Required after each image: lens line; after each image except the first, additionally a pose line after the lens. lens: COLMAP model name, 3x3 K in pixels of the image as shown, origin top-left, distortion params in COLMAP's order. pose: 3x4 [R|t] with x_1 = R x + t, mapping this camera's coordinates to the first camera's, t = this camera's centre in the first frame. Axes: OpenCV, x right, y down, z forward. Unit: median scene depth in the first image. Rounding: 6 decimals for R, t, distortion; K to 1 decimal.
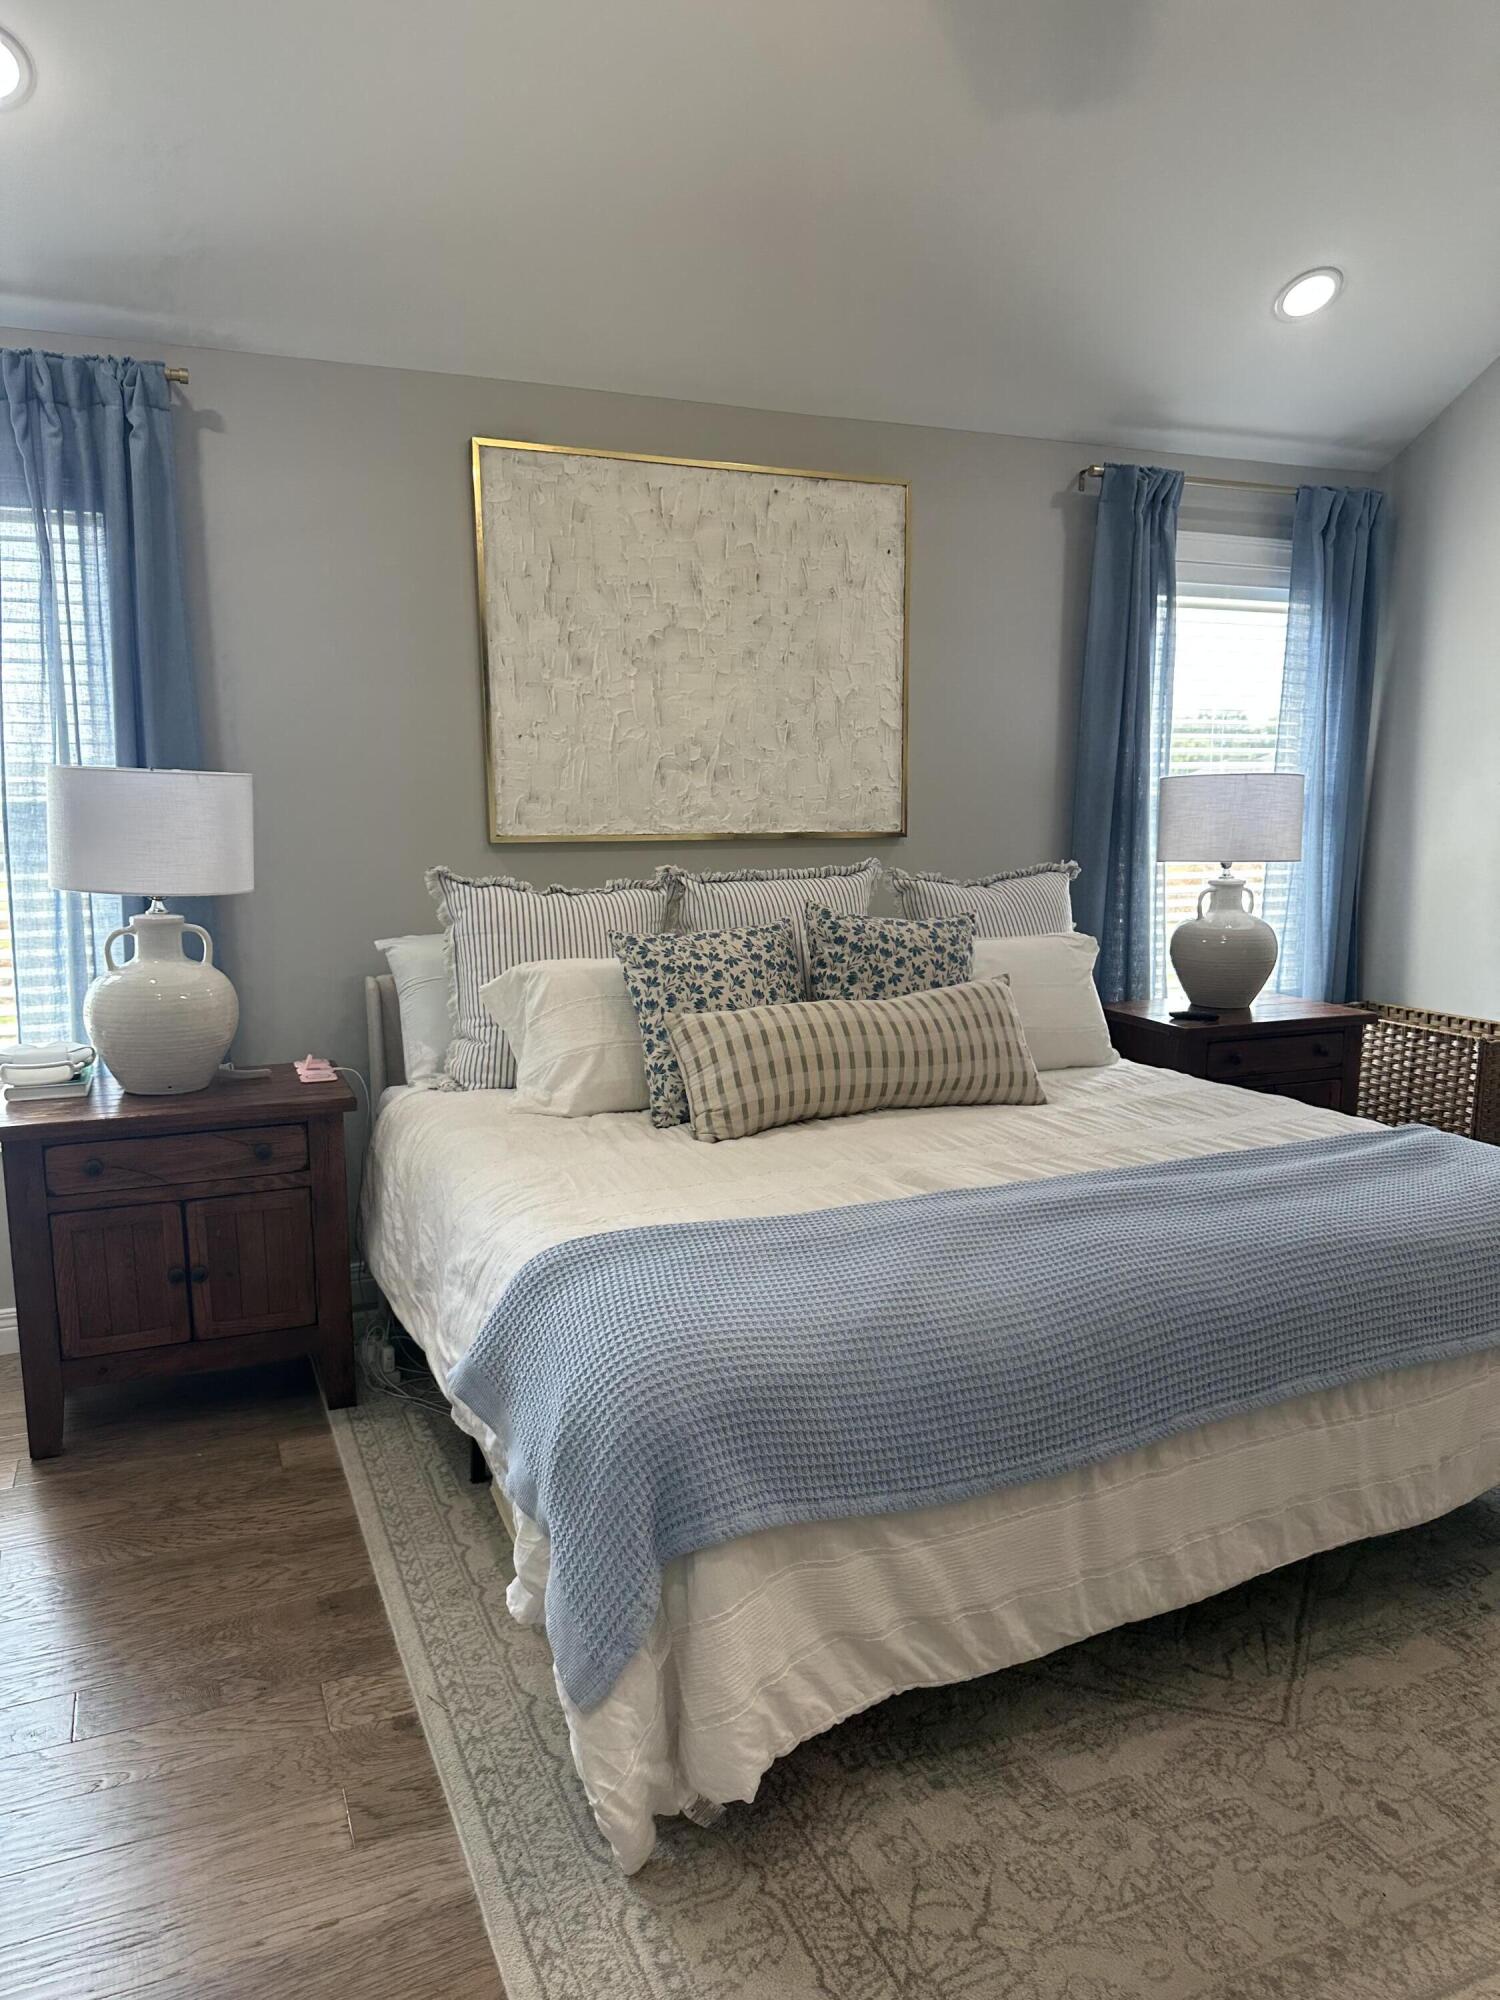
lens RADIAL K [[1404.6, 0, 764.4], [0, 1404.6, 1013.6], [0, 0, 1]] dist [0.059983, -0.077201]
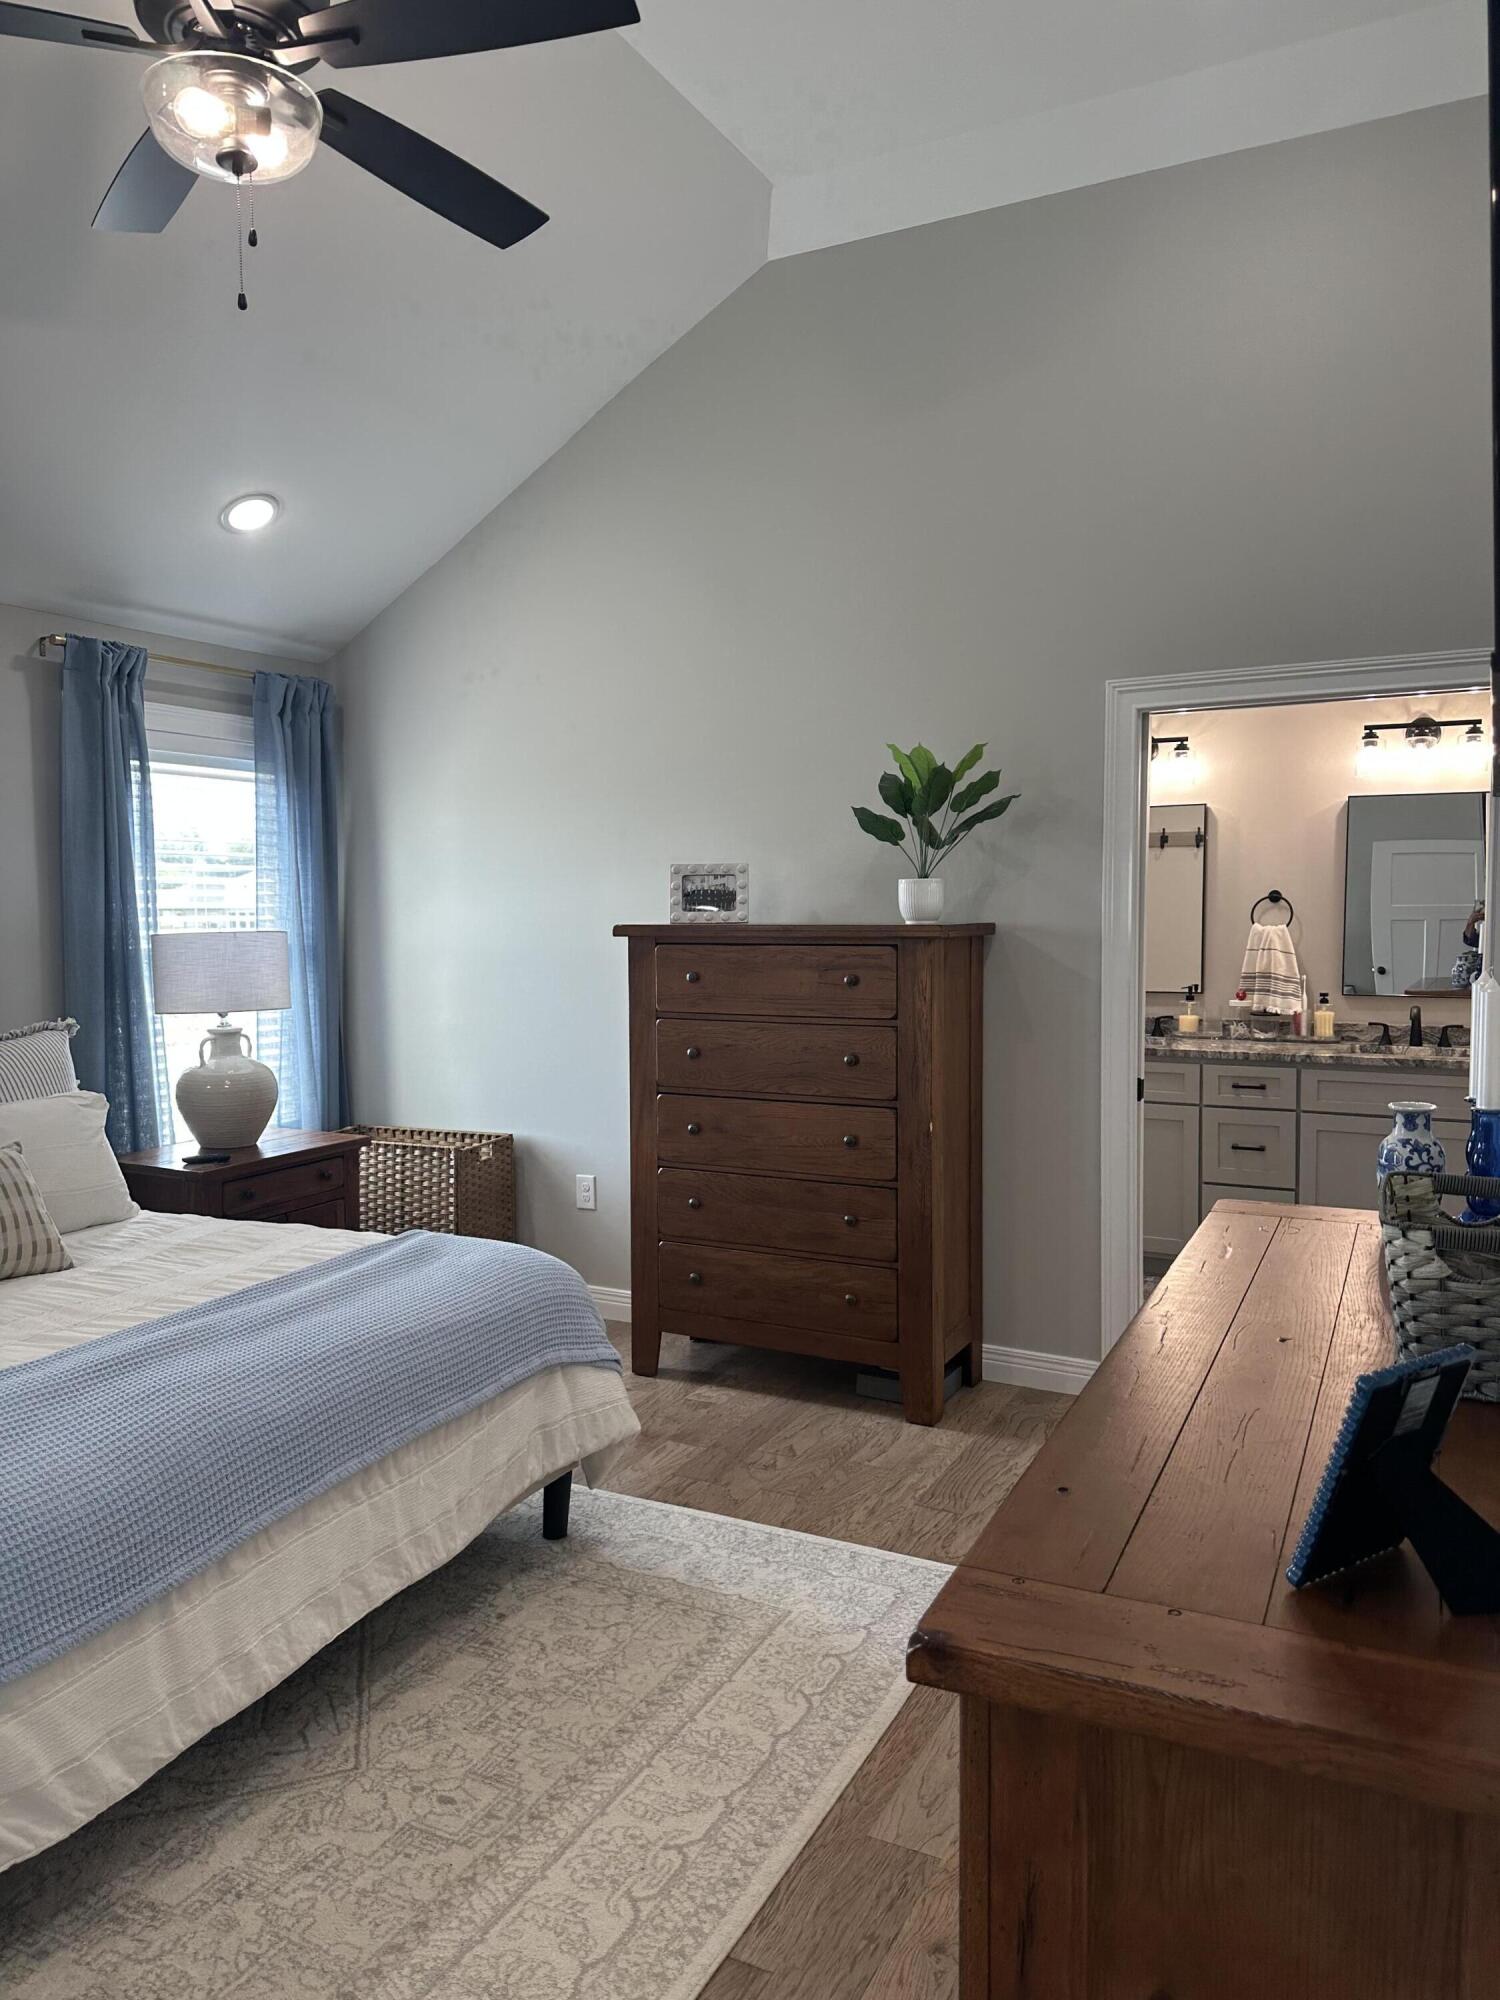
lens RADIAL K [[1404.6, 0, 757.3], [0, 1404.6, 1016.4], [0, 0, 1]] dist [0.059983, -0.077201]
pose [[0.770963, -0.054793, 0.634518, -0.061742], [0.107637, 0.993170, -0.045020, -0.017015], [-0.627718, 0.103006, 0.771596, -0.120383]]
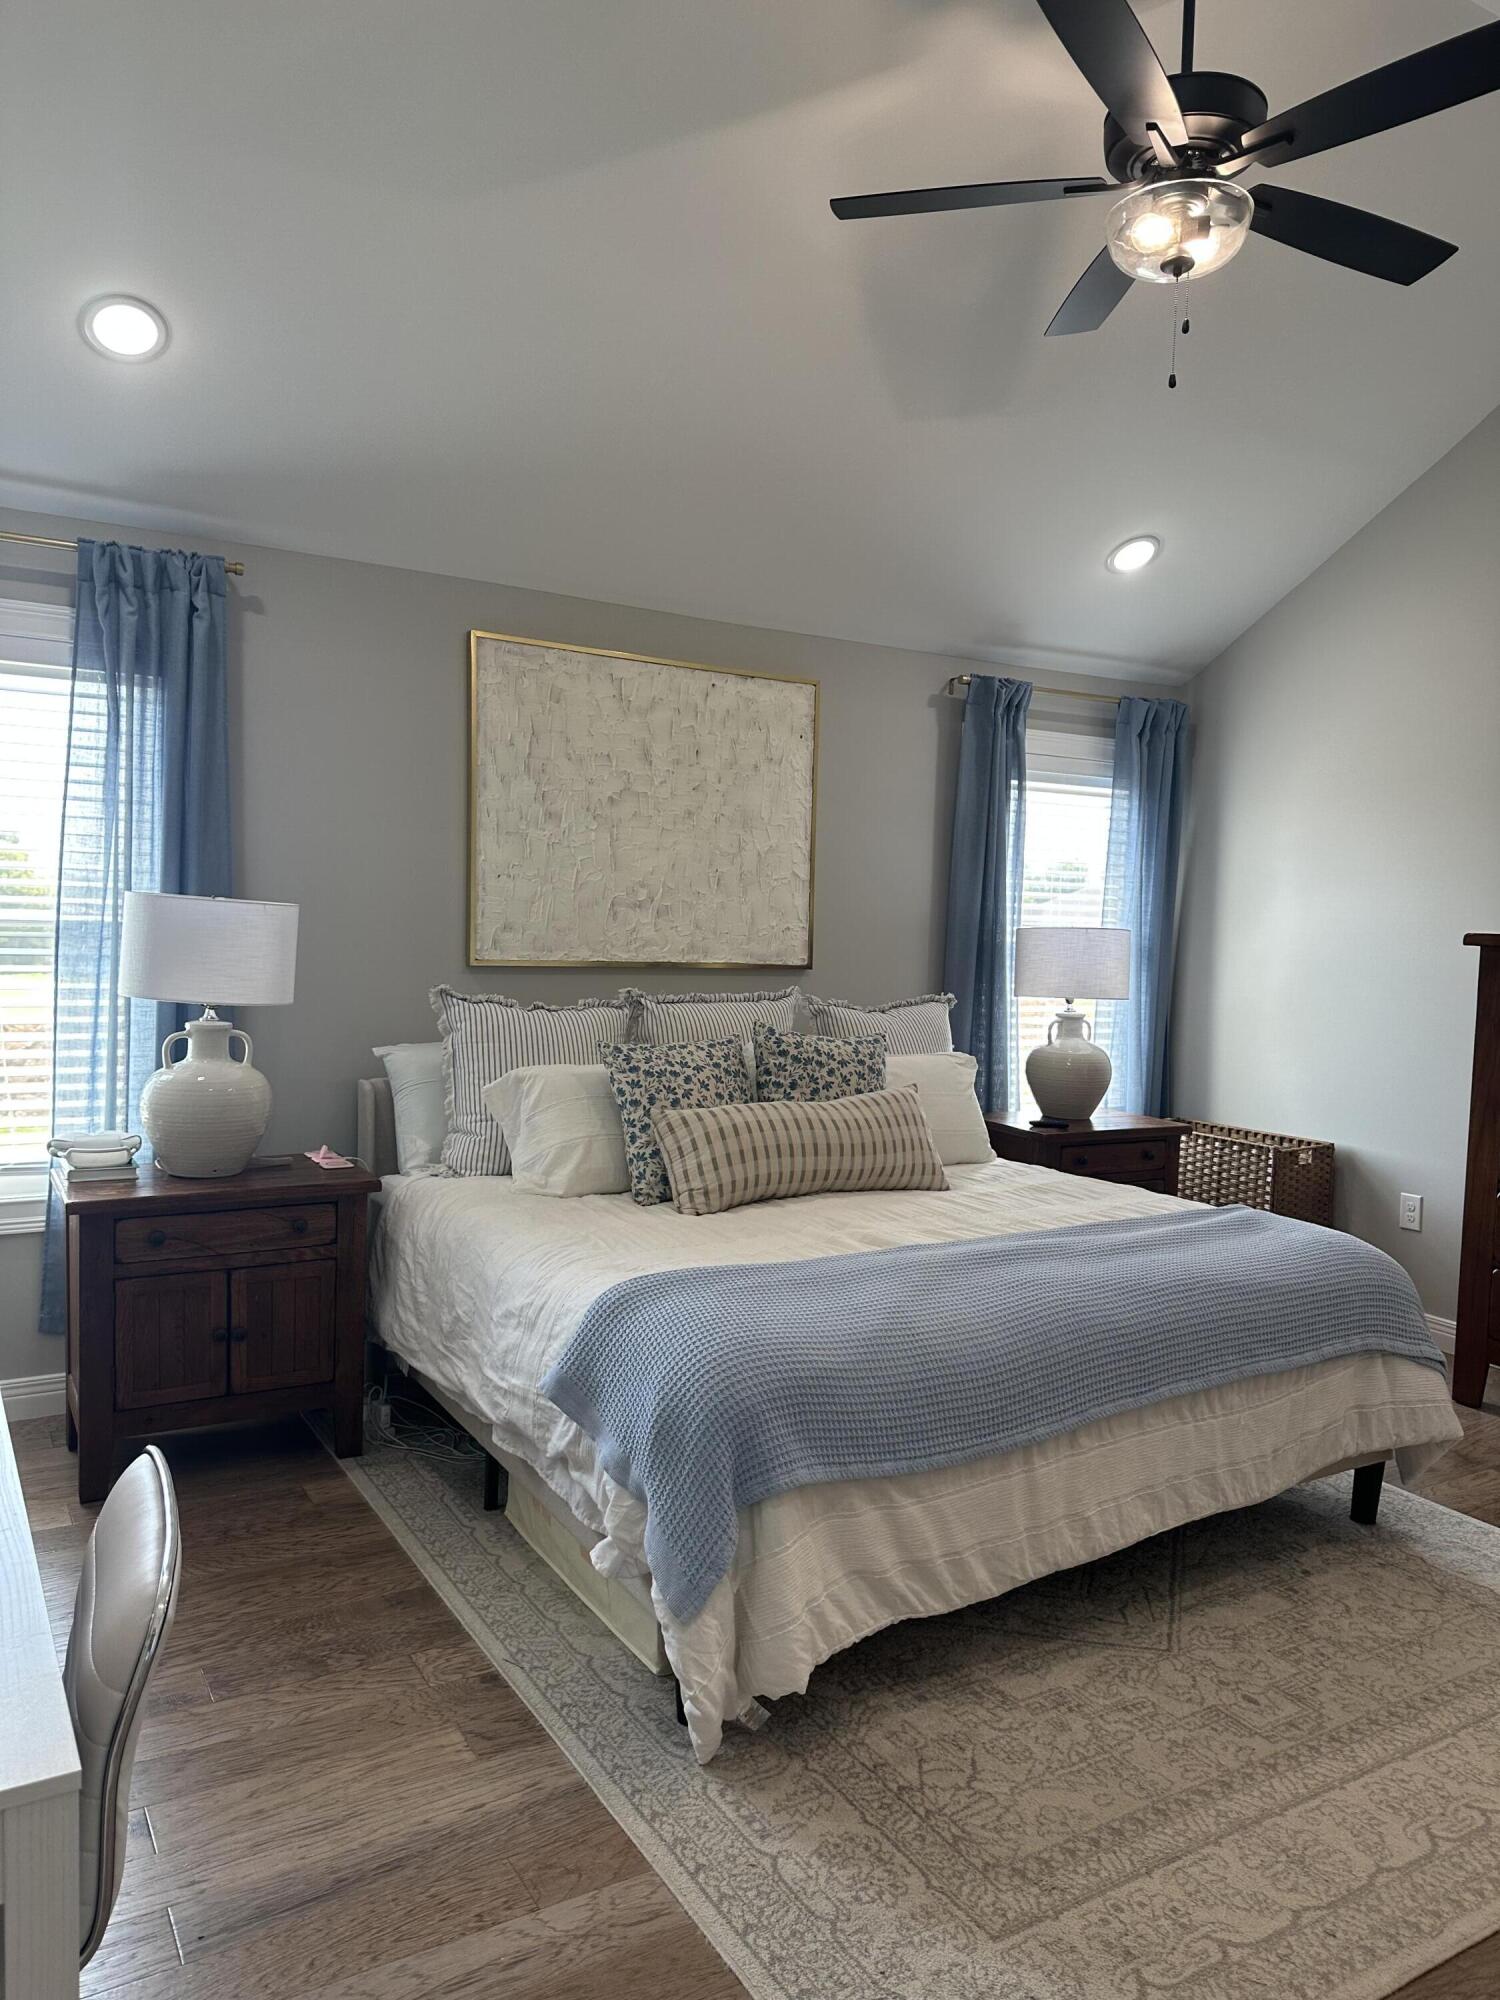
lens RADIAL K [[1404.6, 0, 765.5], [0, 1404.6, 996.9], [0, 0, 1]] dist [0.059983, -0.077201]
pose [[0.989882, 0.024953, 0.139683, -0.146500], [-0.010532, 0.994622, -0.103039, 0.026749], [-0.141503, 0.100526, 0.984821, -0.218417]]
